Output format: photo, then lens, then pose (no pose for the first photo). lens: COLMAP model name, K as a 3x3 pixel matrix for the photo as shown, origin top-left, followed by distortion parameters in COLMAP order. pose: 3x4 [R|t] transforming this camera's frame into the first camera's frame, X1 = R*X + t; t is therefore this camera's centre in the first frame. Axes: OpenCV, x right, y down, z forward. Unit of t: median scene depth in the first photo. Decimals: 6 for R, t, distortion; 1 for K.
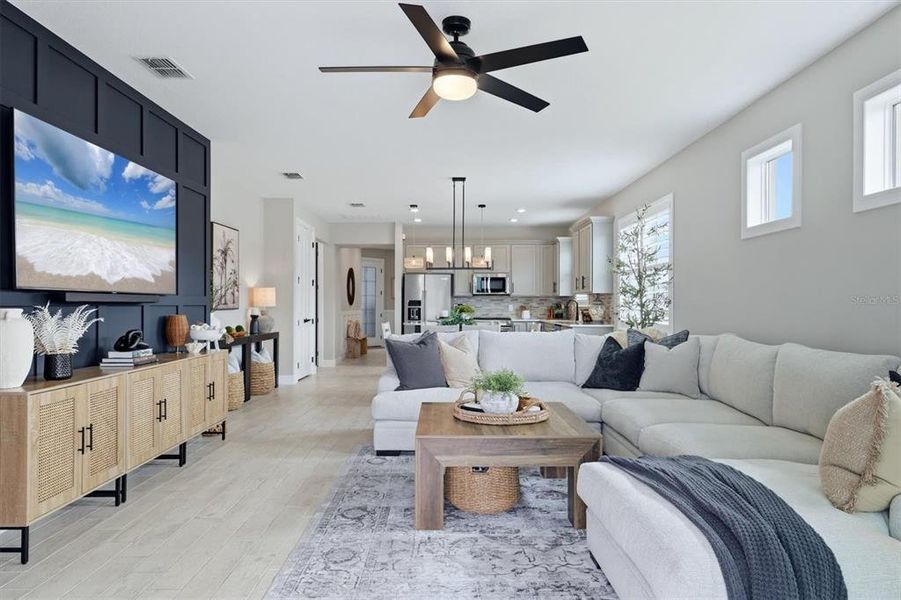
lens RADIAL K [[543.1, 0, 446.5], [0, 543.1, 304.5], [0, 0, 1]] dist [0.011374, 0.002221]
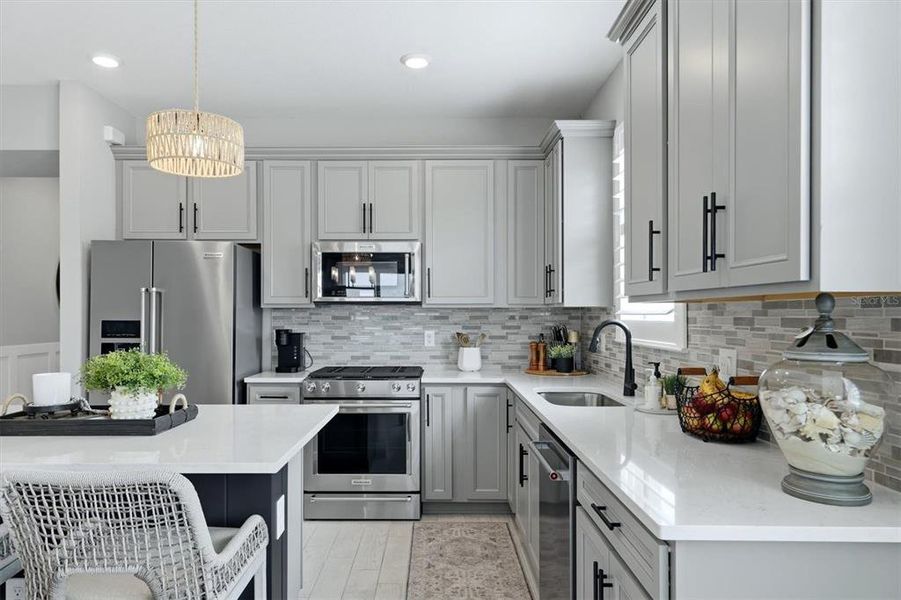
lens RADIAL K [[589.8, 0, 430.7], [0, 589.8, 312.8], [0, 0, 1]] dist [0.007007, 0.001537]
pose [[0.999971, -0.000467, -0.007572, 0.199393], [0.000452, 0.999998, -0.001955, -0.017517], [0.007573, 0.001952, 0.999969, 0.986344]]
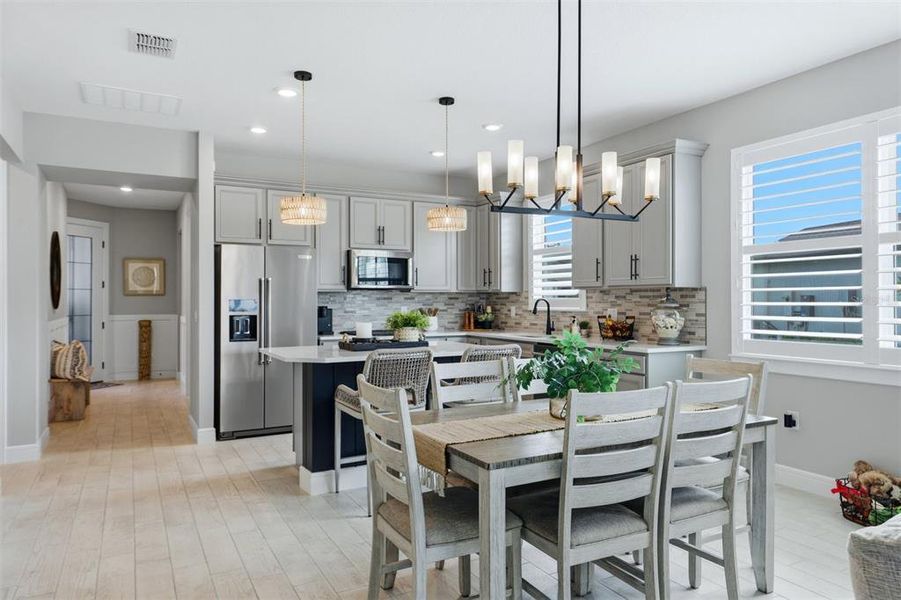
lens RADIAL K [[593.1, 0, 442.9], [0, 593.1, 298.5], [0, 0, 1]] dist [0.009622, 0.000310]
pose [[0.881420, -0.000983, 0.472333, -0.231875], [0.002919, 0.999990, -0.003367, -0.009682], [-0.472325, 0.004346, 0.881414, 0.697296]]
